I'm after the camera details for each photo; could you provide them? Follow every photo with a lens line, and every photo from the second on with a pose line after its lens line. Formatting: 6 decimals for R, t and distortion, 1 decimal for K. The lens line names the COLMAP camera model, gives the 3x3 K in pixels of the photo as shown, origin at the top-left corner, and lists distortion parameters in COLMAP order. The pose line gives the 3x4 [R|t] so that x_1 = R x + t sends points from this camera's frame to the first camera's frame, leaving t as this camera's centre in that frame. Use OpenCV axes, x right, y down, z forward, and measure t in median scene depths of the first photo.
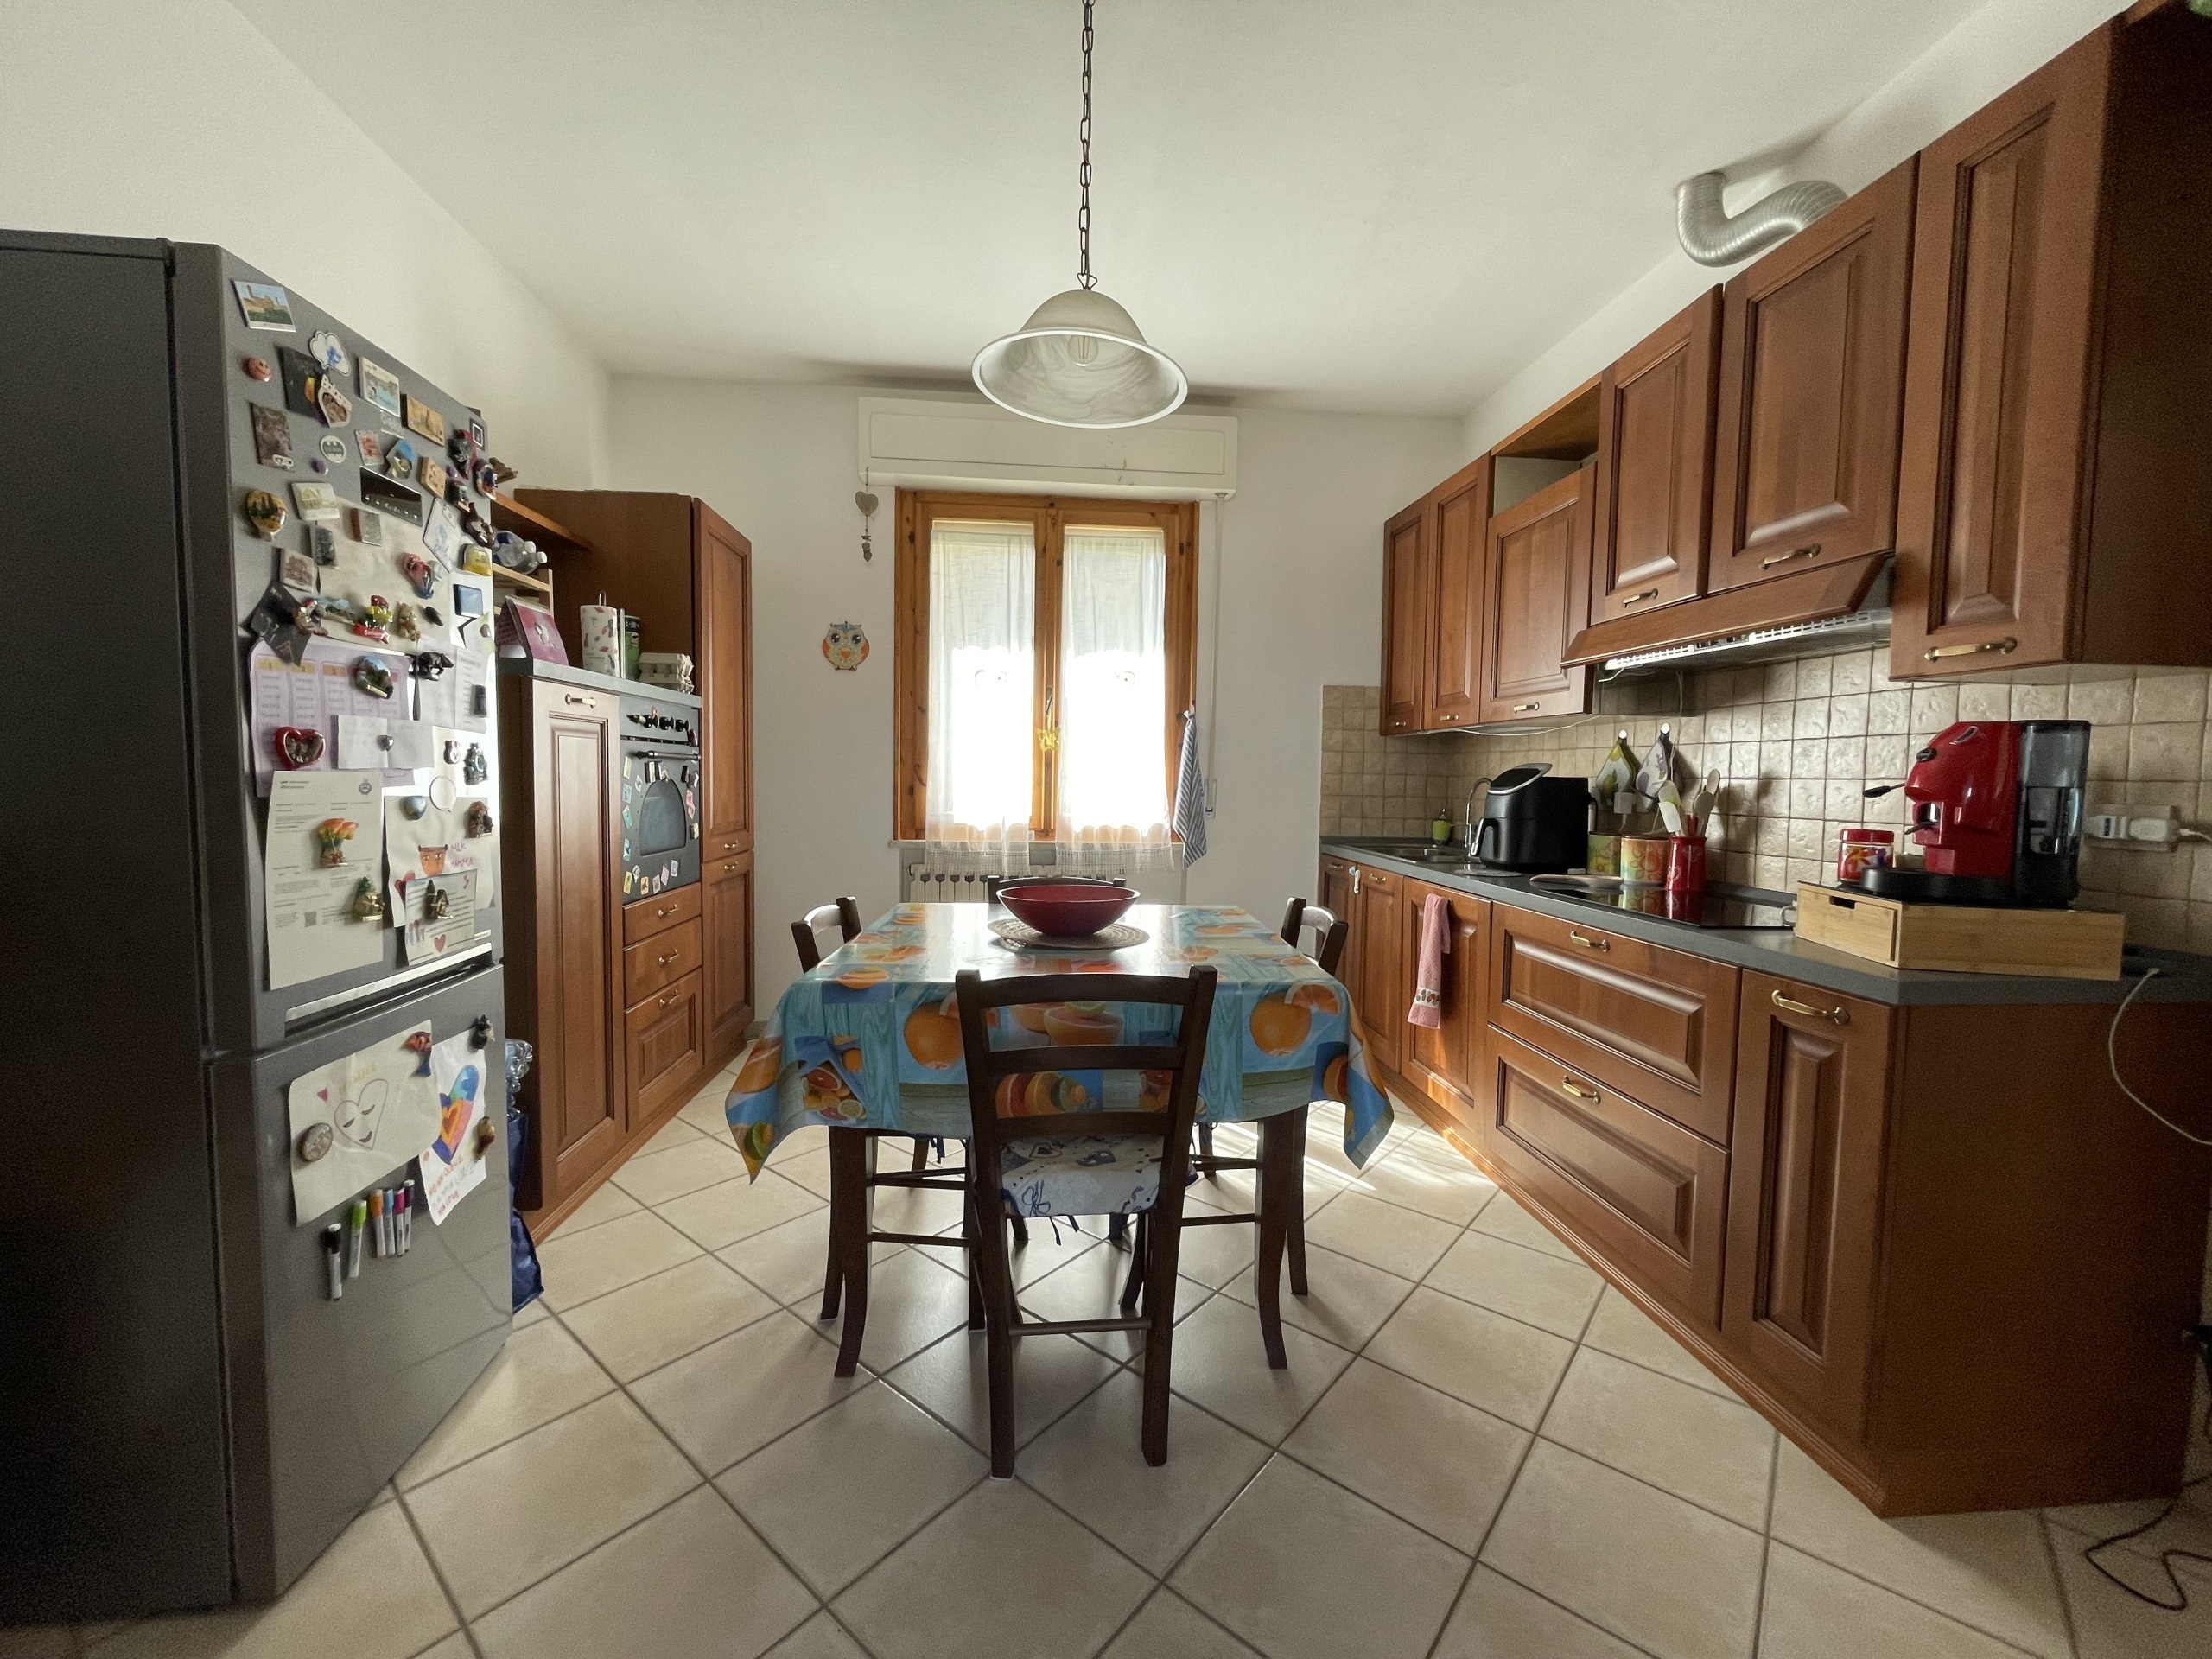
lens RADIAL K [[889.2, 0, 1106.0], [0, 889.2, 829.5], [0, 0, 1]] dist [-0.003252, 0.000247]
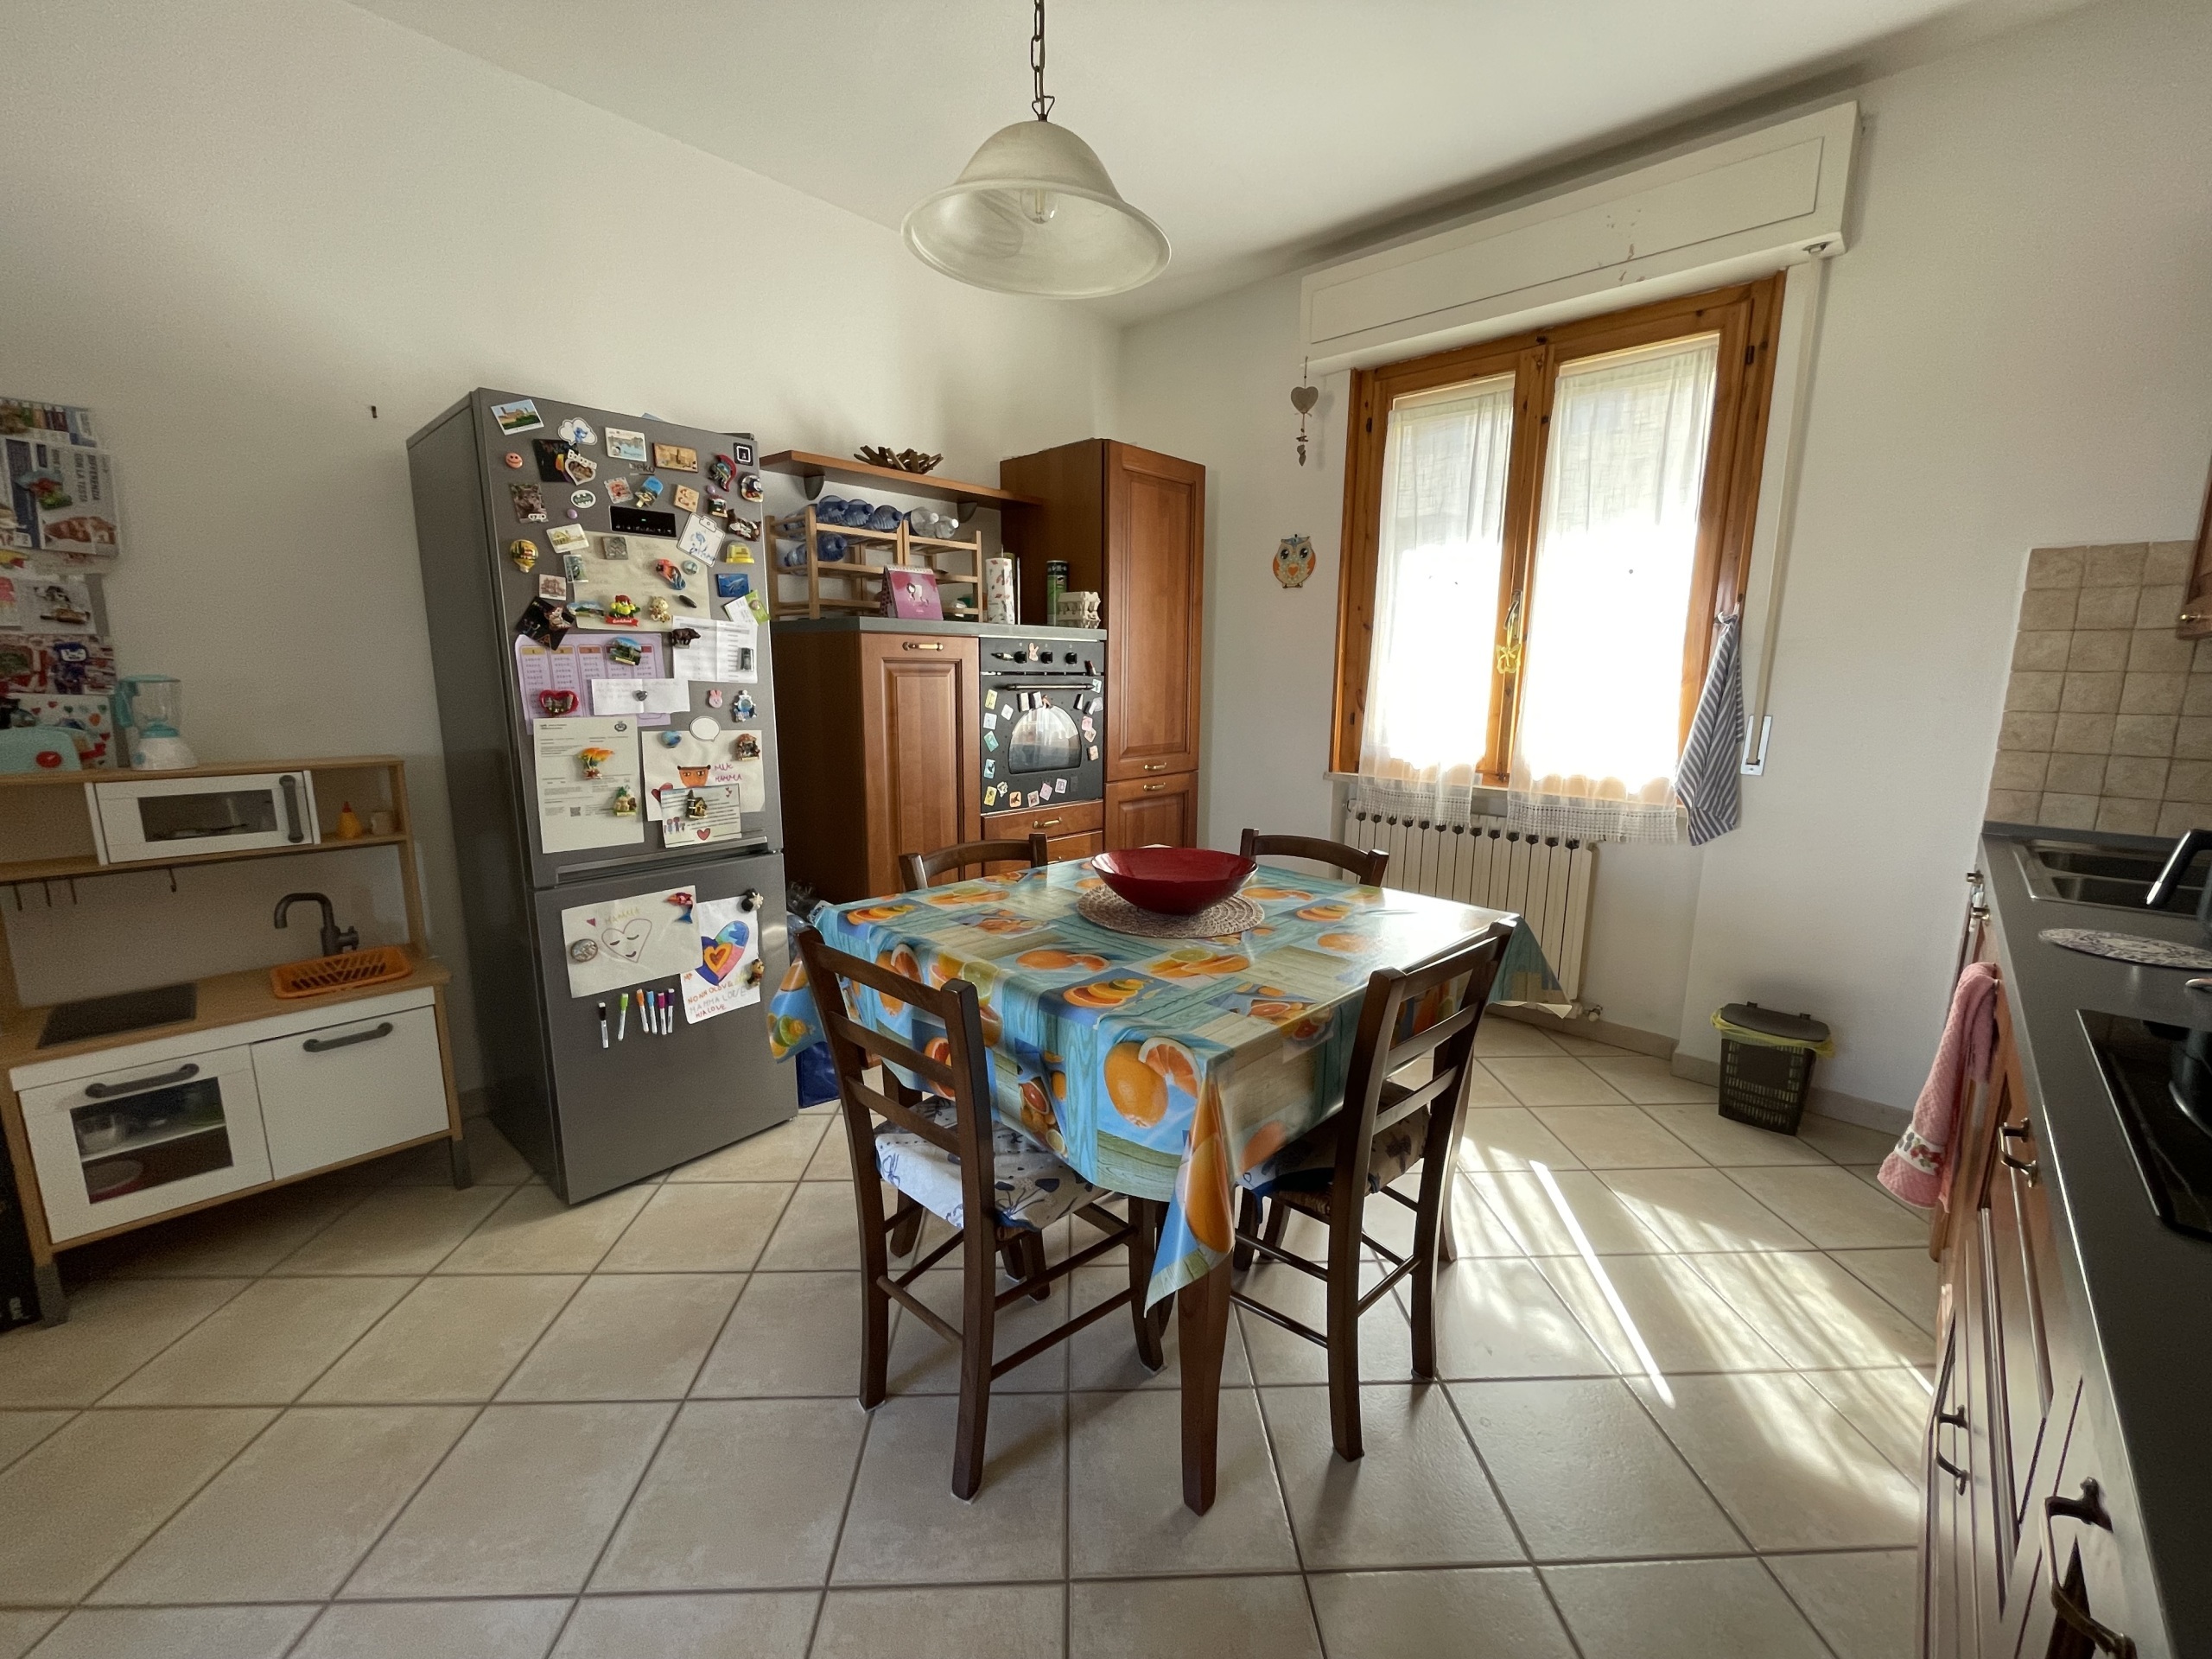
lens RADIAL K [[889.2, 0, 1106.0], [0, 889.2, 829.5], [0, 0, 1]] dist [-0.003252, 0.000247]
pose [[0.671213, 0.123778, -0.730857, 0.712406], [-0.044811, 0.990932, 0.126670, -0.087508], [0.739908, -0.052272, 0.670674, 0.505874]]
